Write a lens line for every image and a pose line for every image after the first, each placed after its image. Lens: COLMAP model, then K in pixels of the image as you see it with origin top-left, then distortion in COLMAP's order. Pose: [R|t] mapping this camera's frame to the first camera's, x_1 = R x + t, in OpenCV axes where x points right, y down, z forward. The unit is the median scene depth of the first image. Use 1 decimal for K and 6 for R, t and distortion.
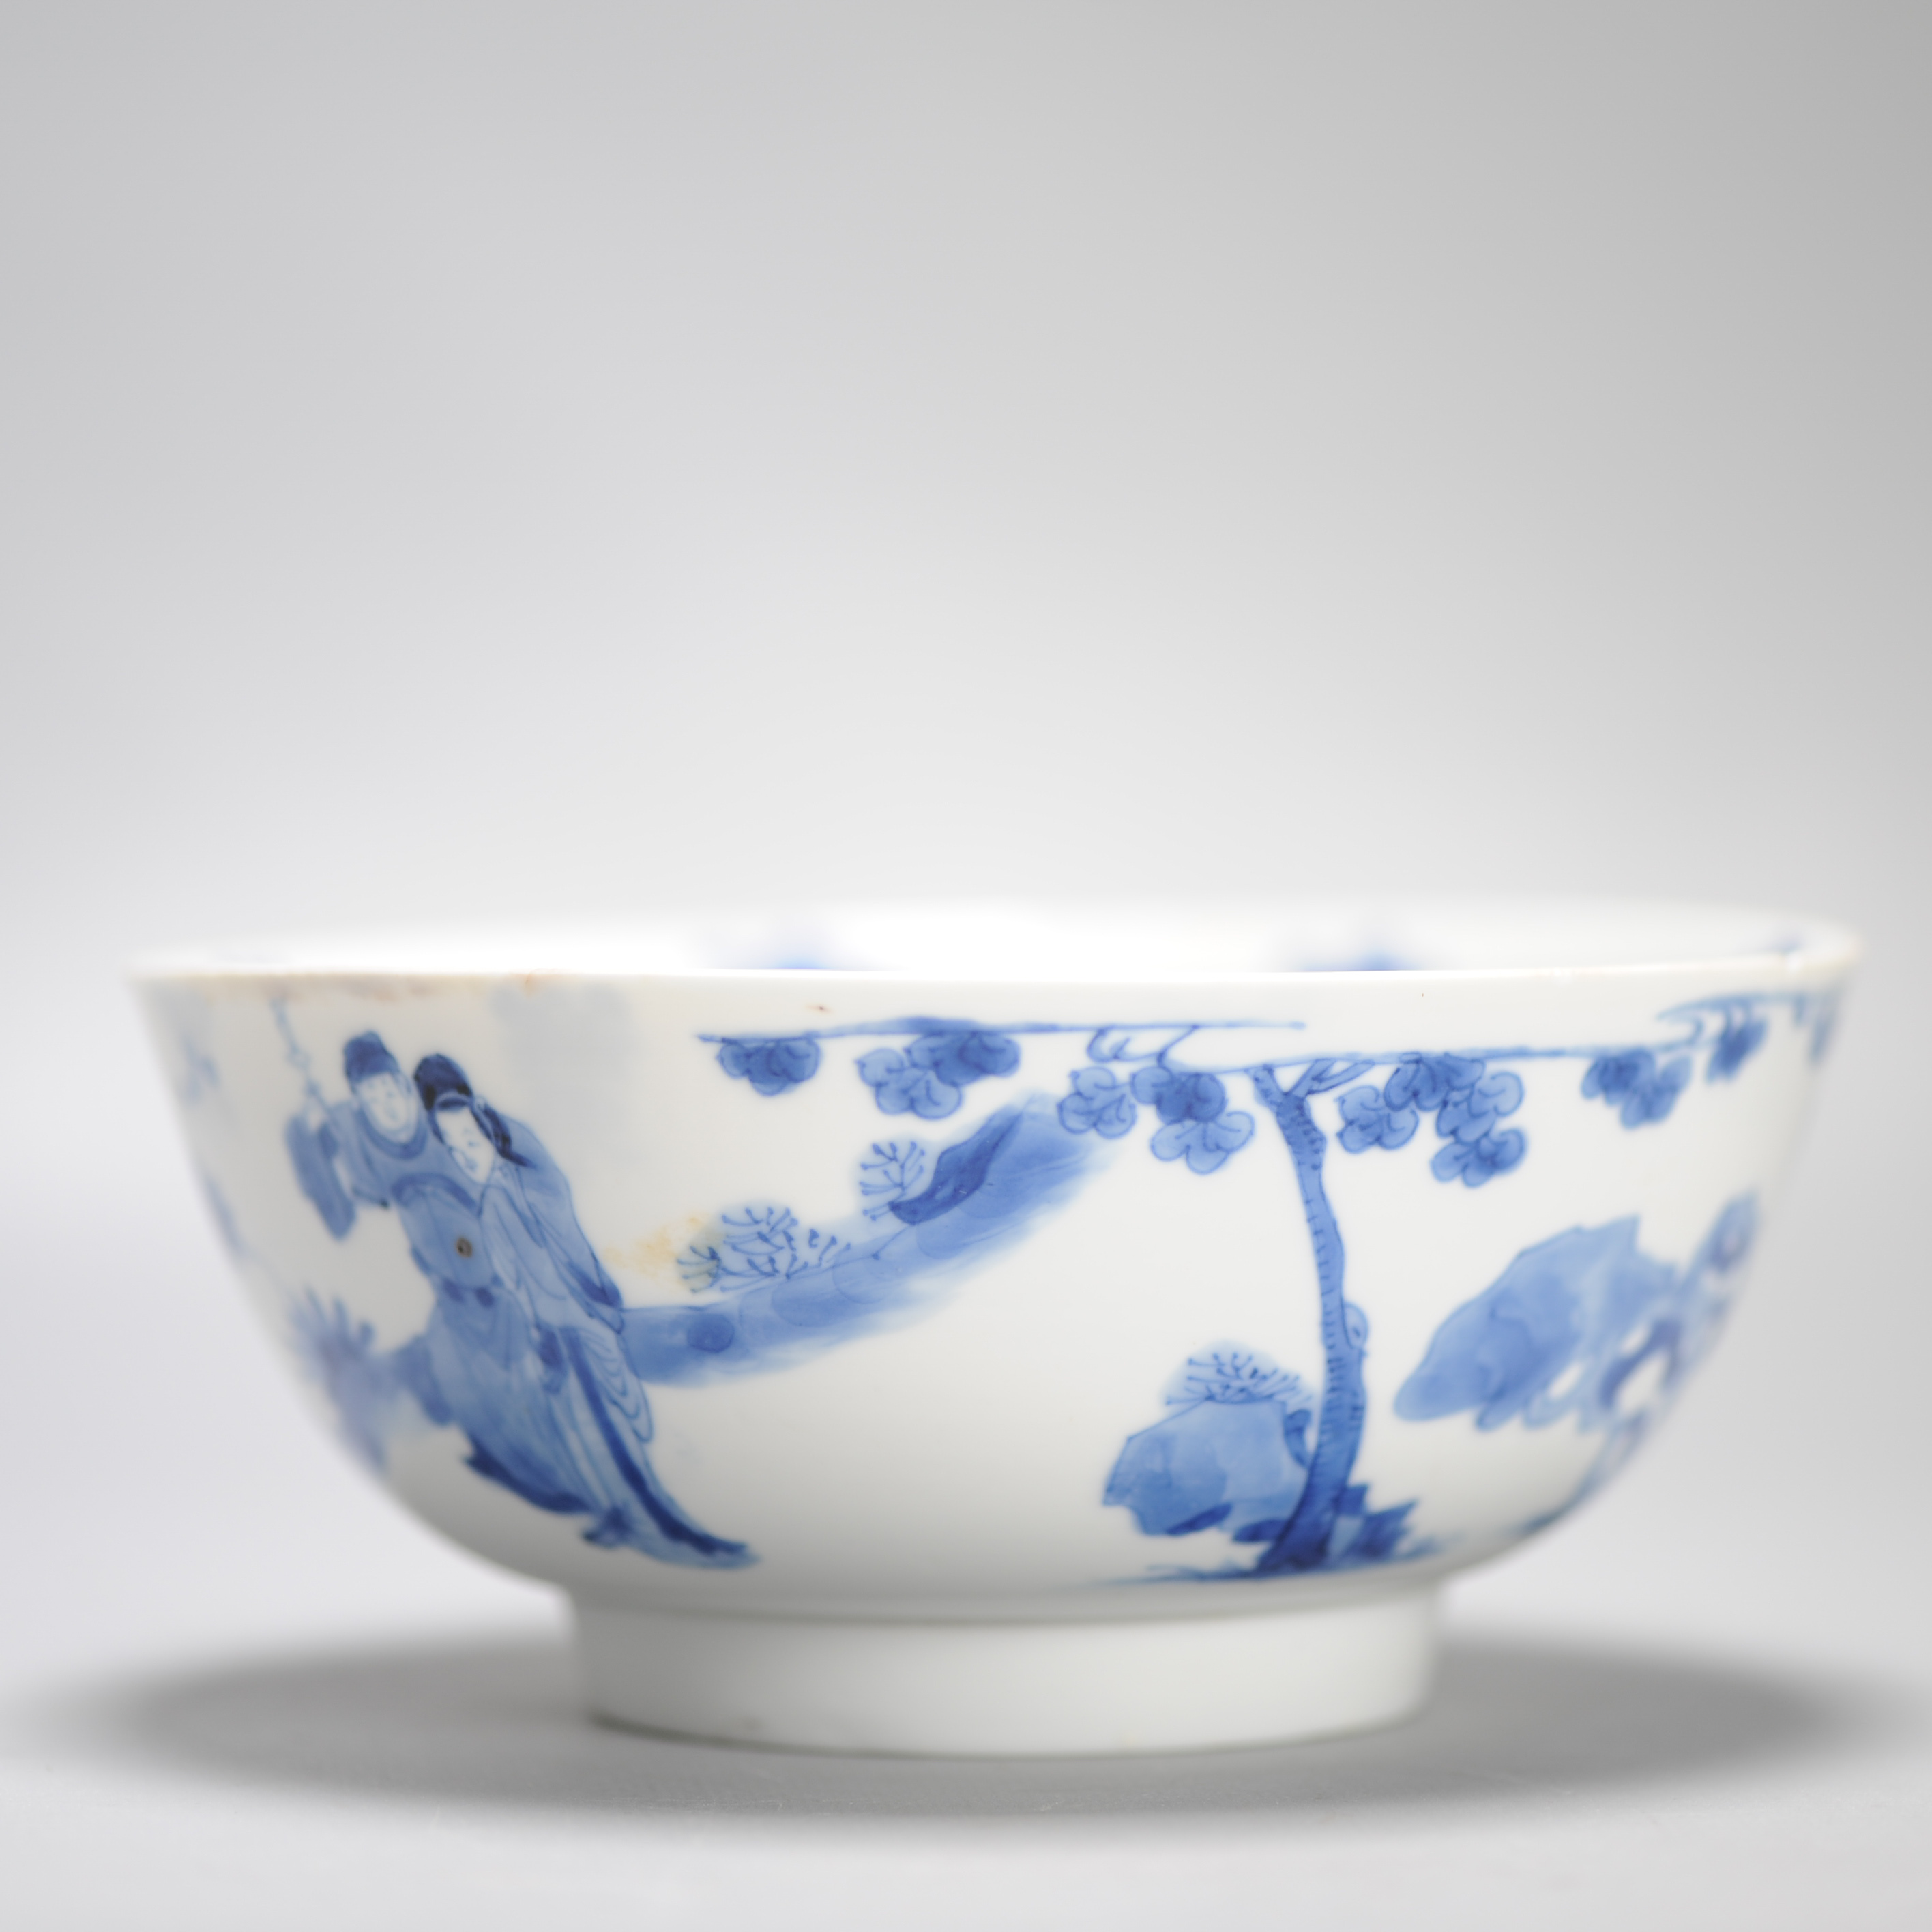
lens RADIAL K [[9512.2, 0, 966.0], [0, 9512.2, 966.0], [0, 0, 1]] dist [-0.308122, 11.248225]
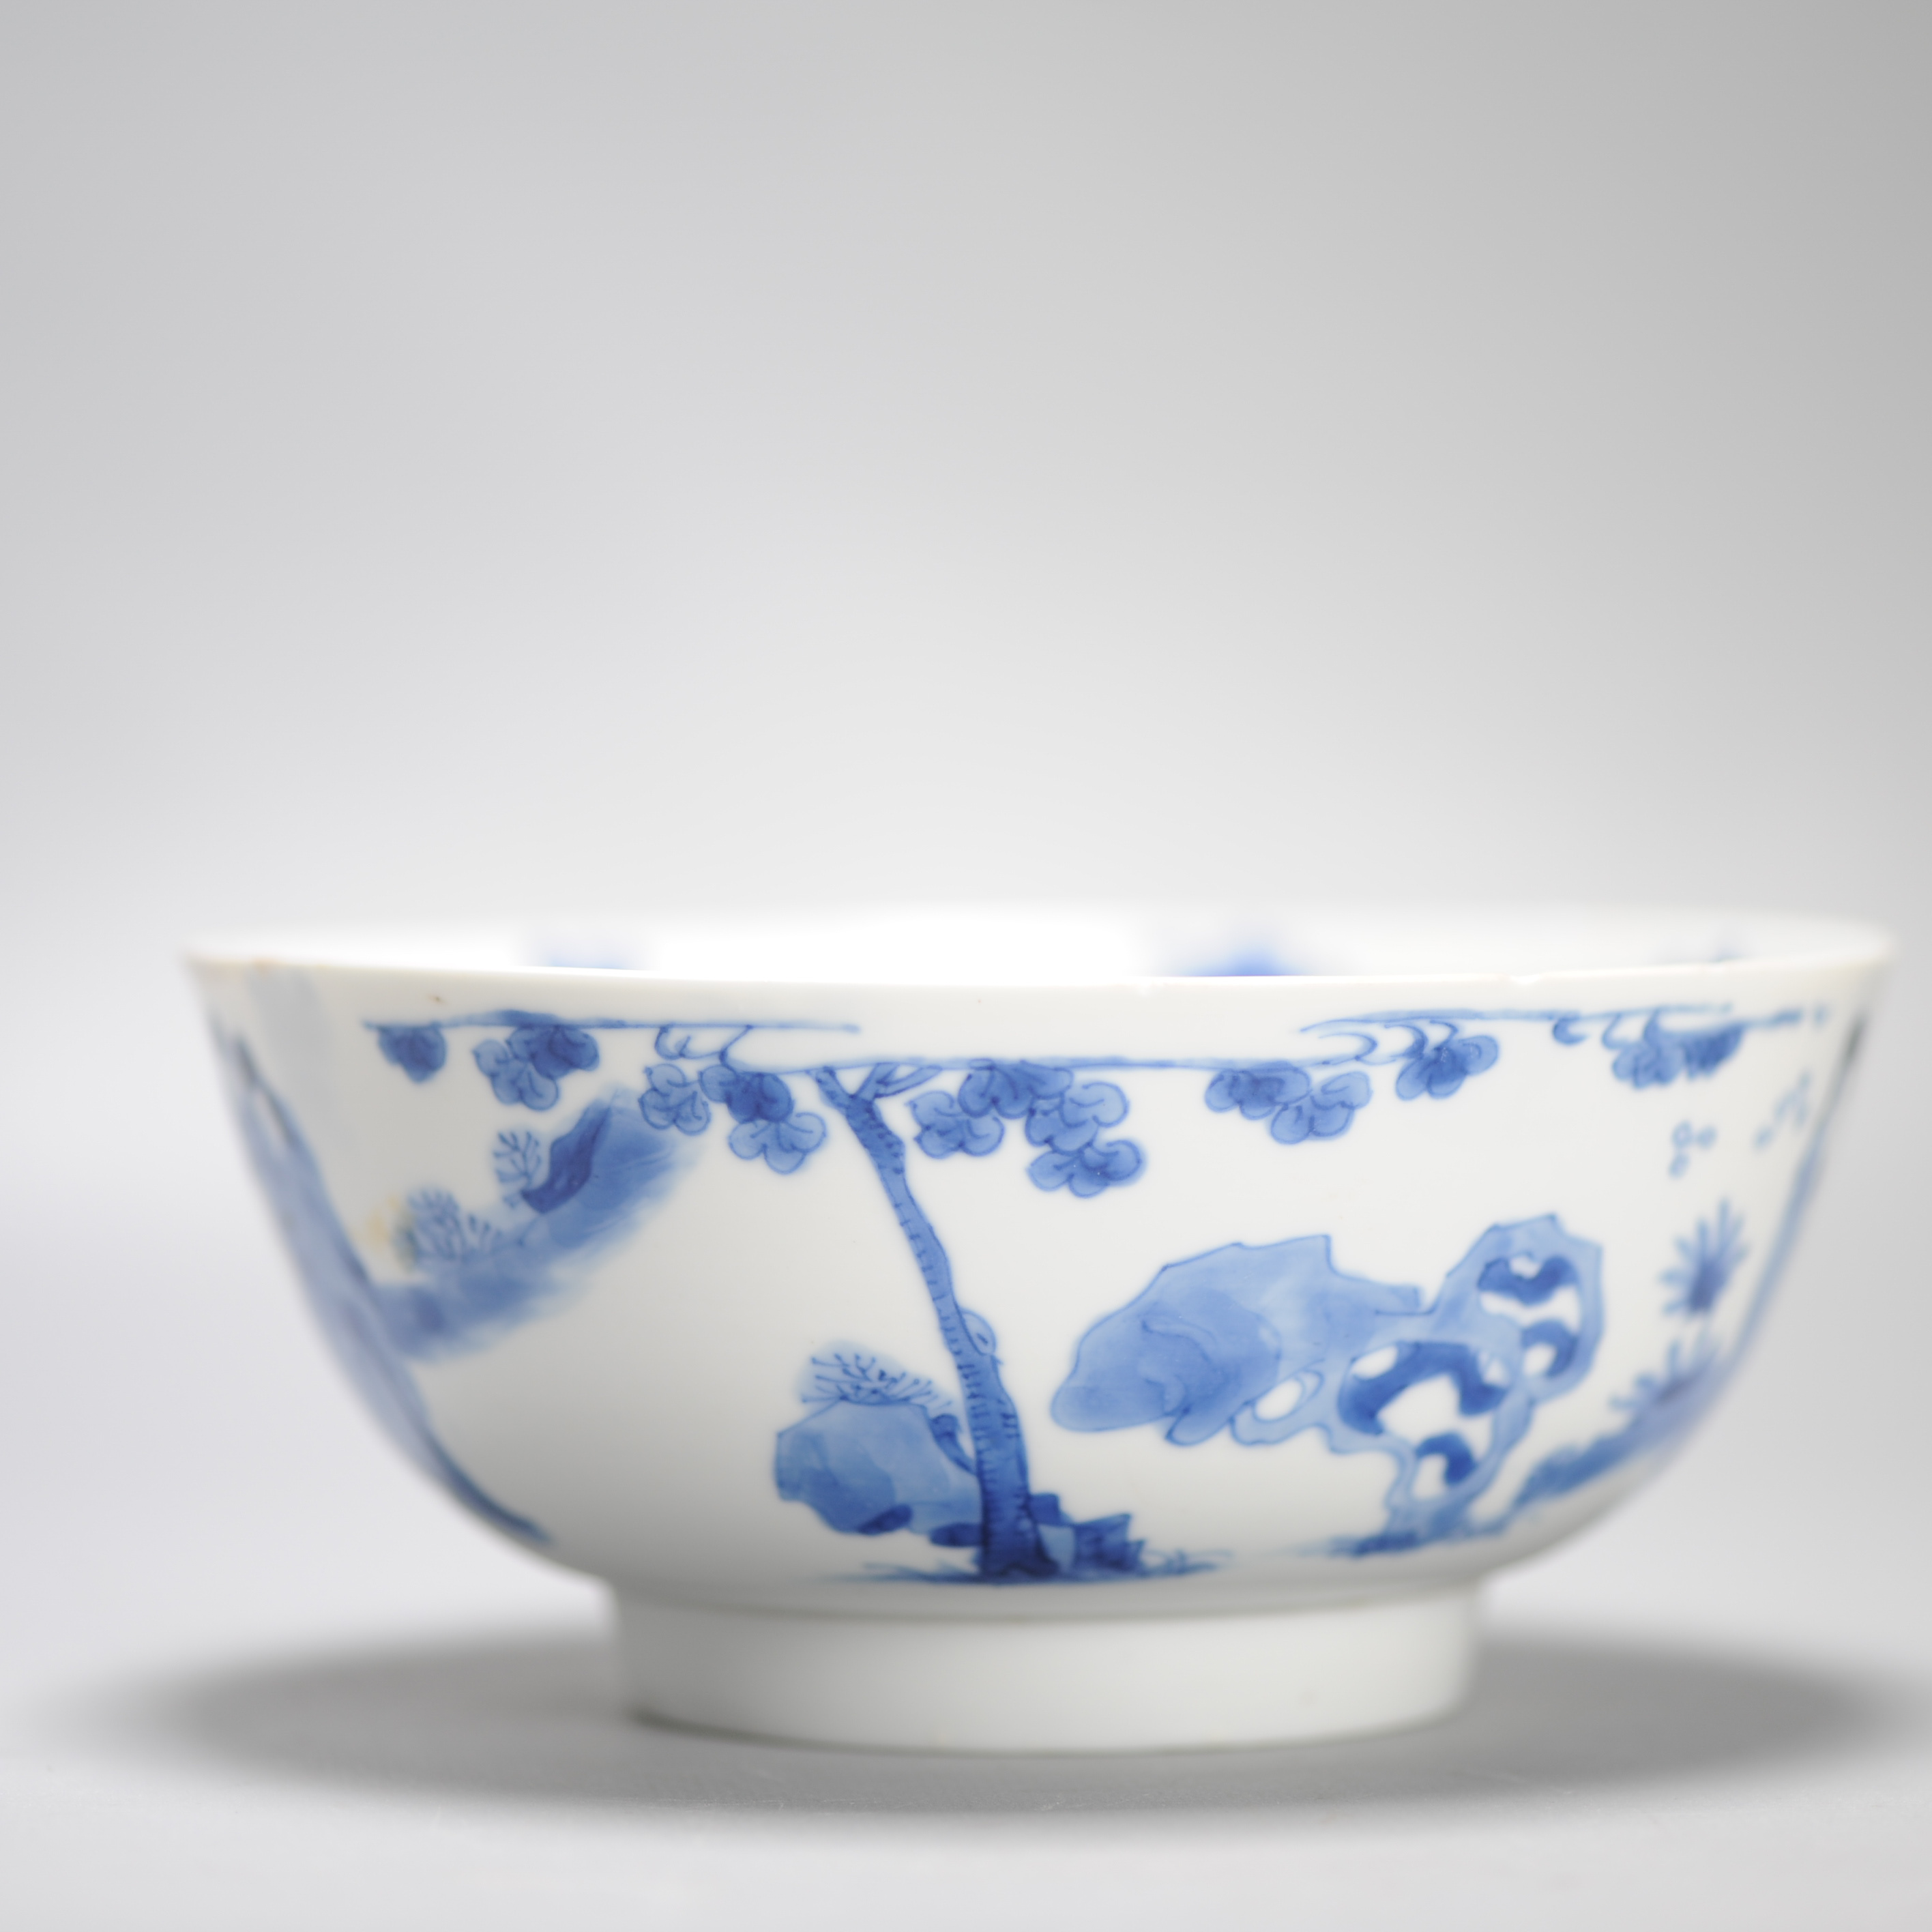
lens RADIAL K [[9512.2, 0, 966.0], [0, 9512.2, 966.0], [0, 0, 1]] dist [-0.308122, 11.248225]
pose [[0.859783, 0.023334, -0.510127, 0.547206], [-0.021676, 0.999723, 0.009195, -0.009606], [0.510200, 0.003152, 0.860050, 0.144217]]
